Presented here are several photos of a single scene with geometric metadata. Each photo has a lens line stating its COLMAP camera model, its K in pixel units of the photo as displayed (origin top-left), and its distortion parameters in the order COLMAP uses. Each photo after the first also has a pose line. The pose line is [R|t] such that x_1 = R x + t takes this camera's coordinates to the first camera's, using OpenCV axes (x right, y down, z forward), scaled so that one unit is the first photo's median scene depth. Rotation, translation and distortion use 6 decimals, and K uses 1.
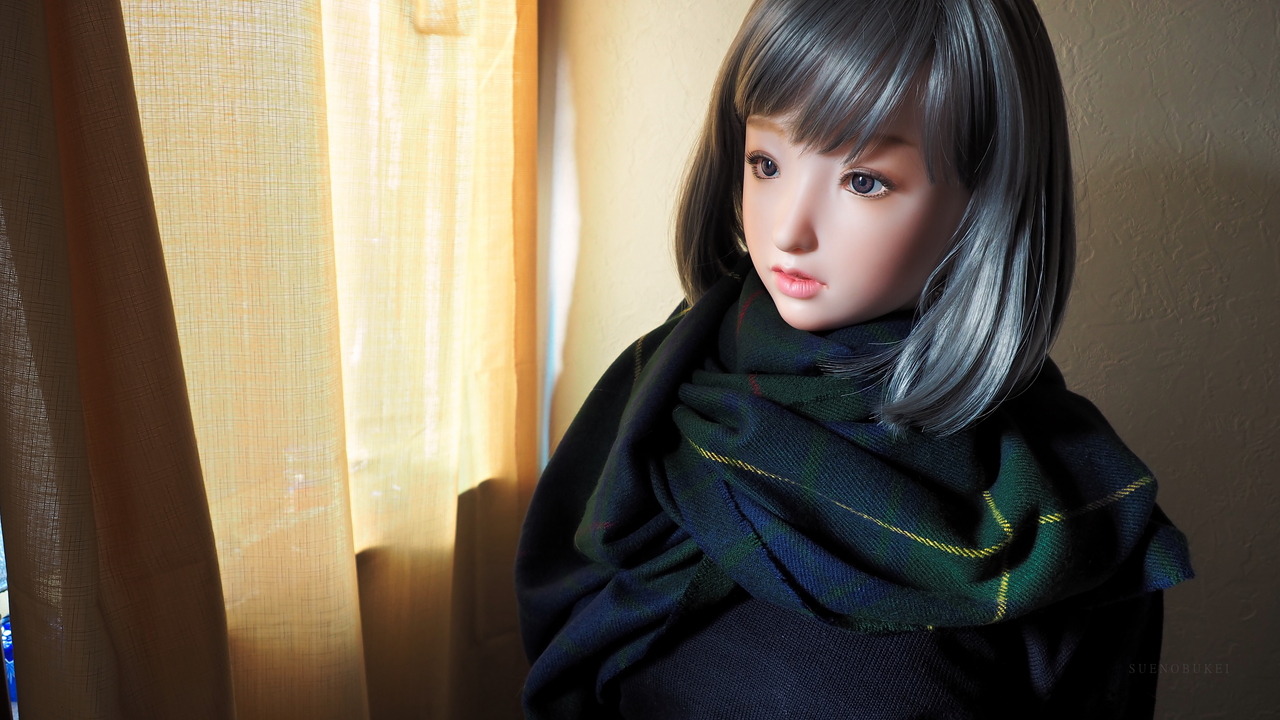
lens RADIAL K [[919.5, 0, 618.3], [0, 919.5, 357.8], [0, 0, 1]] dist [-0.037915, 0.001292]
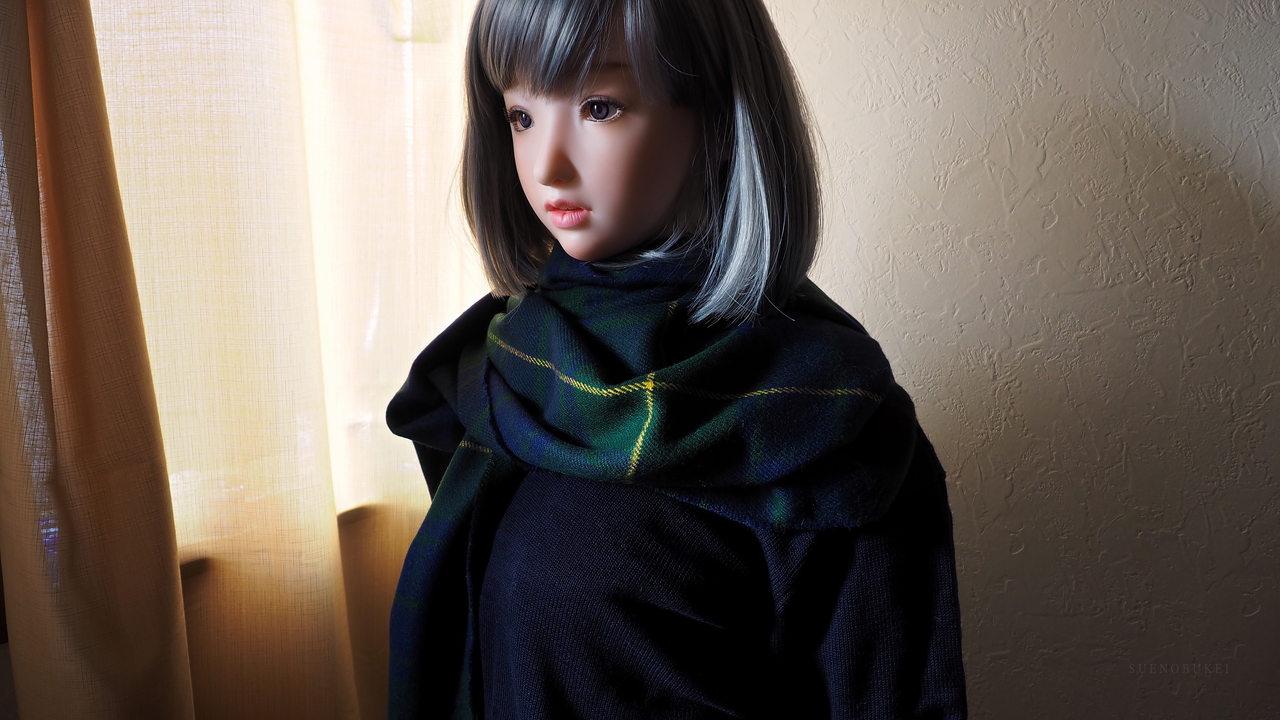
lens RADIAL K [[919.5, 0, 644.6], [0, 919.5, 362.4], [0, 0, 1]] dist [-0.037915, 0.001292]
pose [[0.975837, 0.001808, -0.218493, 0.455670], [-0.014074, 0.998409, -0.054595, 0.139906], [0.218046, 0.056351, 0.974310, -0.042244]]
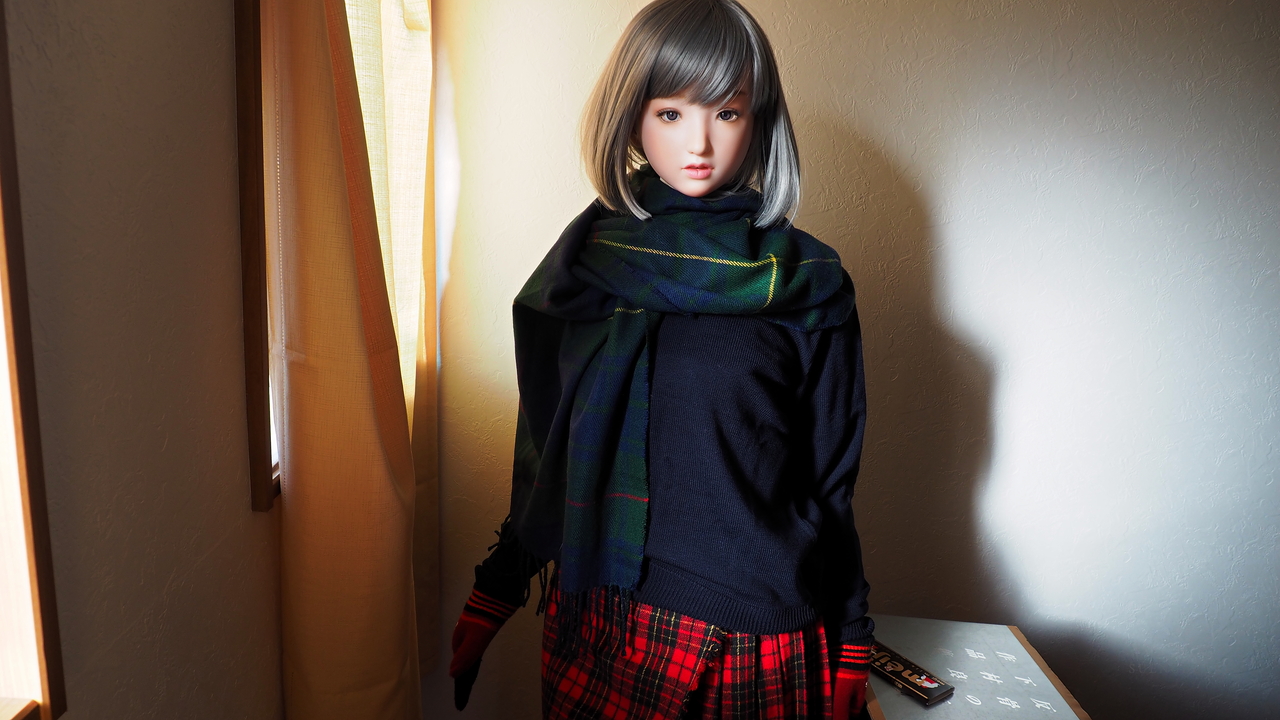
lens RADIAL K [[919.5, 0, 645.5], [0, 919.5, 363.0], [0, 0, 1]] dist [-0.037915, 0.001292]
pose [[0.918890, -0.097687, 0.382228, -0.615246], [0.092204, 0.995204, 0.032686, 0.227523], [-0.383588, 0.005208, 0.923490, -0.684478]]
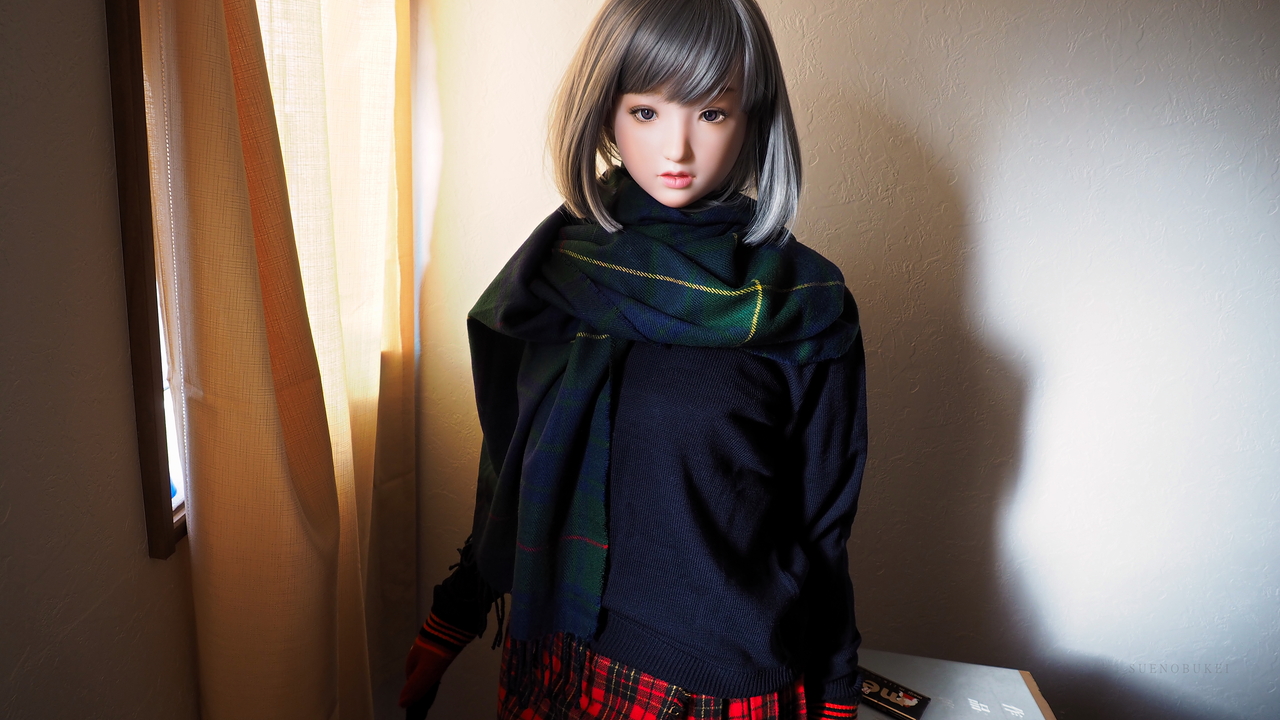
lens RADIAL K [[919.5, 0, 644.5], [0, 919.5, 364.7], [0, 0, 1]] dist [-0.037915, 0.001292]
pose [[0.942383, -0.083185, 0.324028, -0.383096], [0.052299, 0.993316, 0.102903, 0.076461], [-0.330422, -0.080028, 0.940434, -0.529281]]
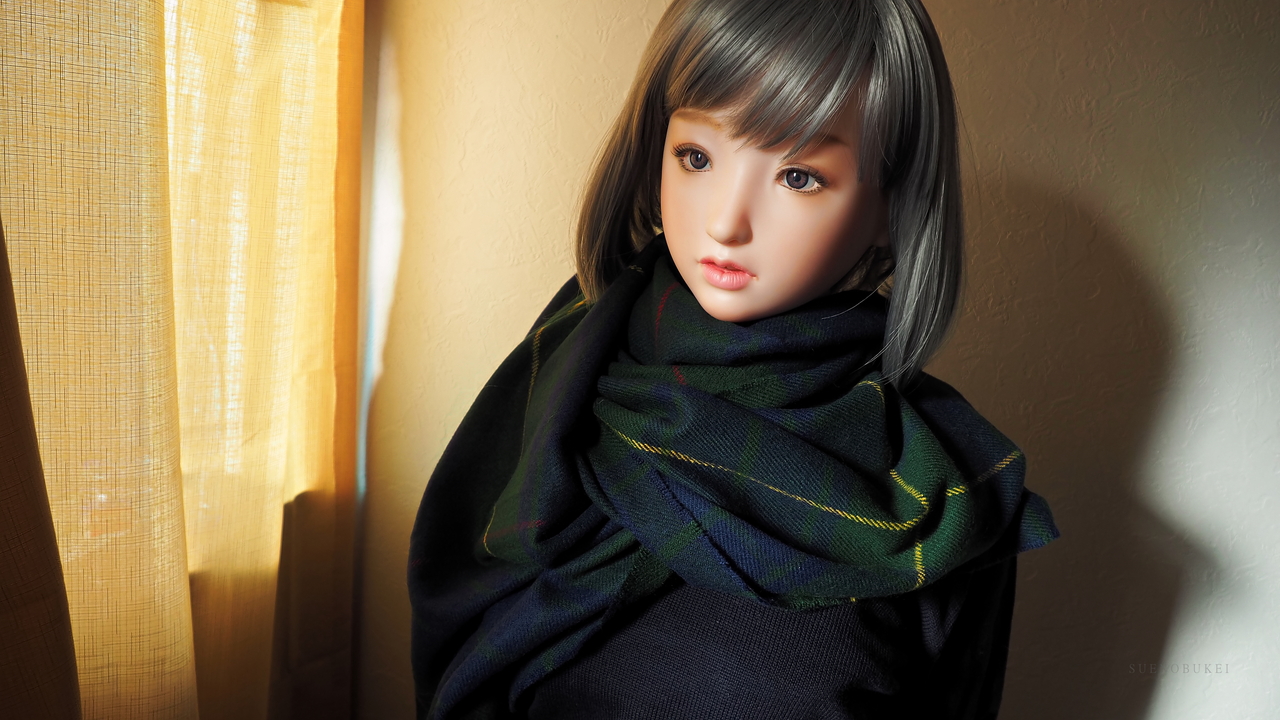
lens RADIAL K [[919.5, 0, 618.6], [0, 919.5, 360.3], [0, 0, 1]] dist [-0.037915, 0.001292]
pose [[0.957380, -0.011754, 0.288594, -0.188659], [0.013101, 0.999910, -0.002737, 0.013334], [-0.288536, 0.006401, 0.957448, 0.047555]]
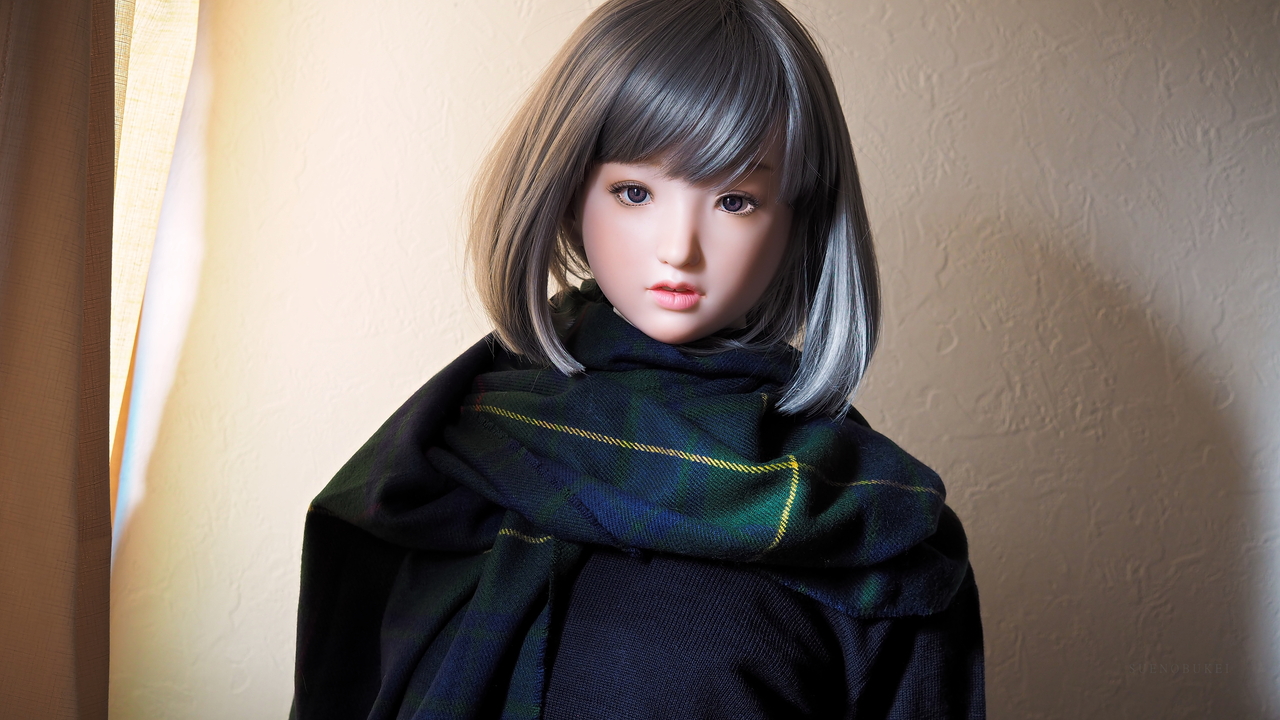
lens RADIAL K [[4454.6, 0, 637.2], [0, 4454.6, 366.1], [0, 0, 1]] dist [-0.079260, 0.000000]
pose [[0.930367, 0.077366, 0.358375, -1.510581], [-0.012199, 0.983473, -0.180643, 0.836984], [-0.366427, 0.163693, 0.915934, -3.319955]]
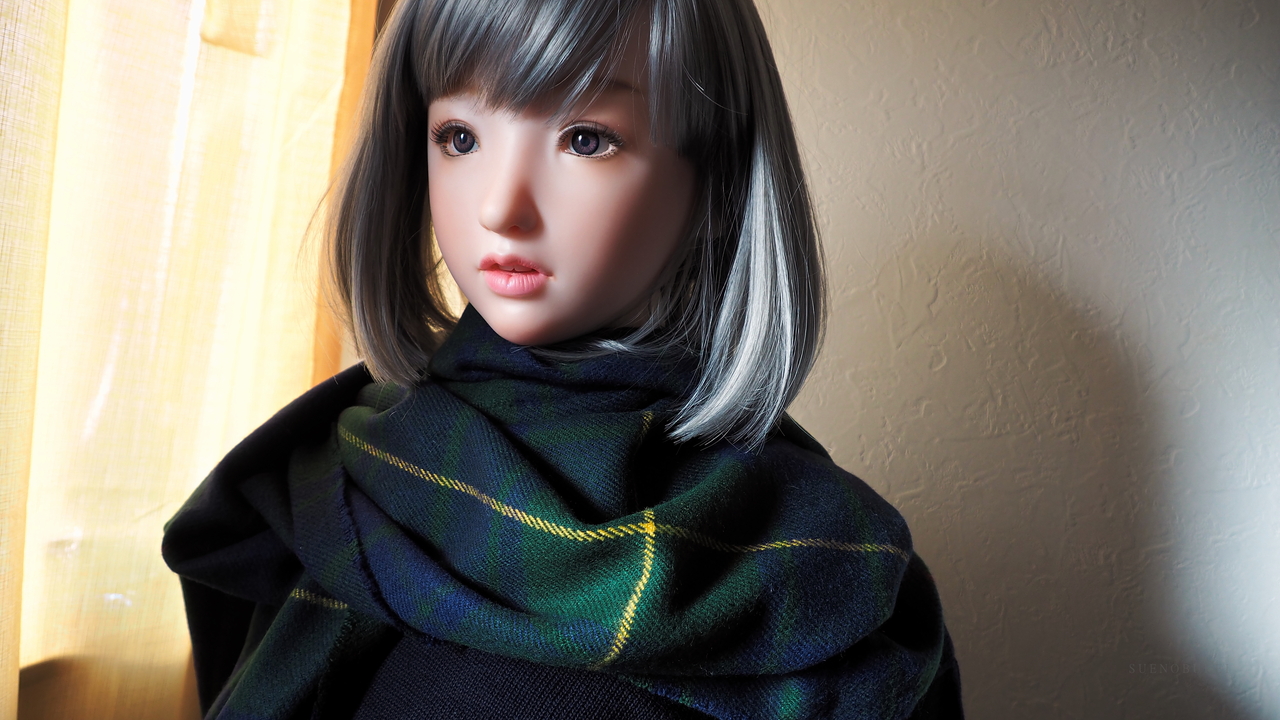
lens RADIAL K [[919.5, 0, 648.1], [0, 919.5, 360.7], [0, 0, 1]] dist [-0.037915, 0.001292]
pose [[0.991813, 0.080136, 0.099426, 0.204343], [-0.058993, 0.978056, -0.199816, 0.127095], [-0.113257, 0.192315, 0.974776, 0.195275]]
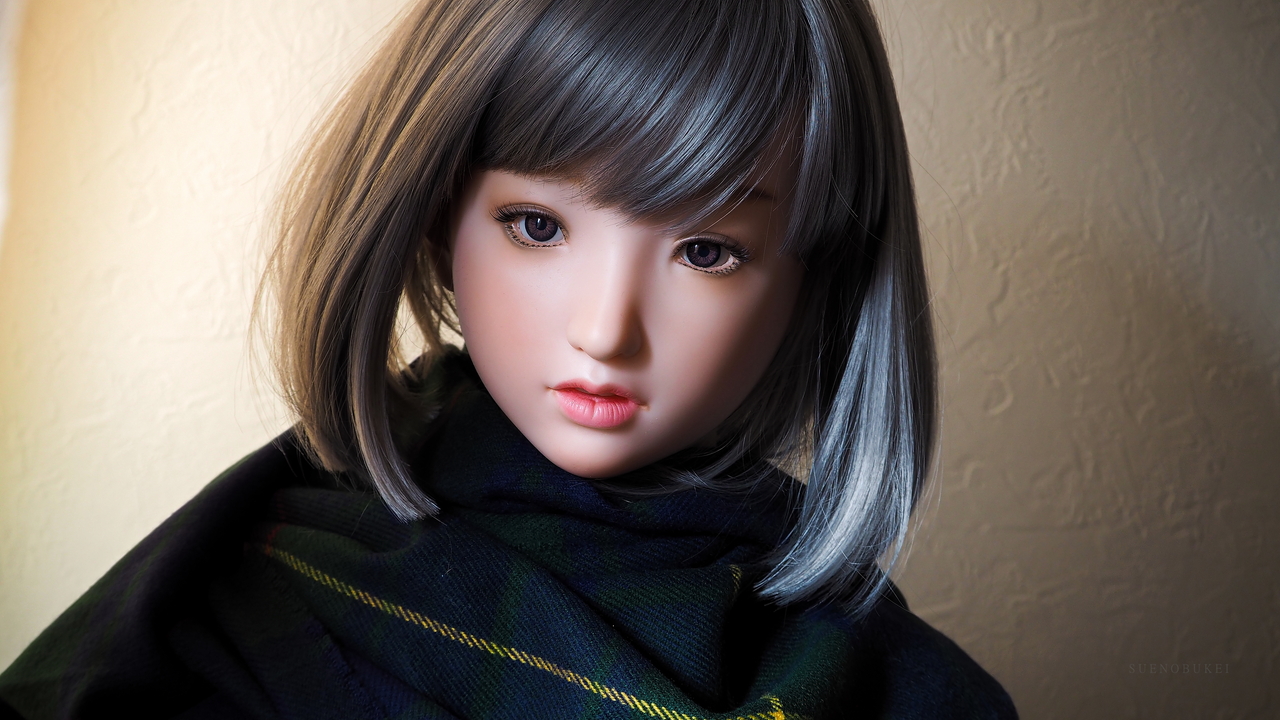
lens RADIAL K [[2726.6, 0, 642.3], [0, 2726.6, 372.0], [0, 0, 1]] dist [-0.045665, 0.000000]
pose [[0.929695, 0.109210, 0.351768, -0.389785], [-0.077788, 0.991708, -0.102298, 0.082897], [-0.360023, 0.067743, 0.930481, -0.685685]]
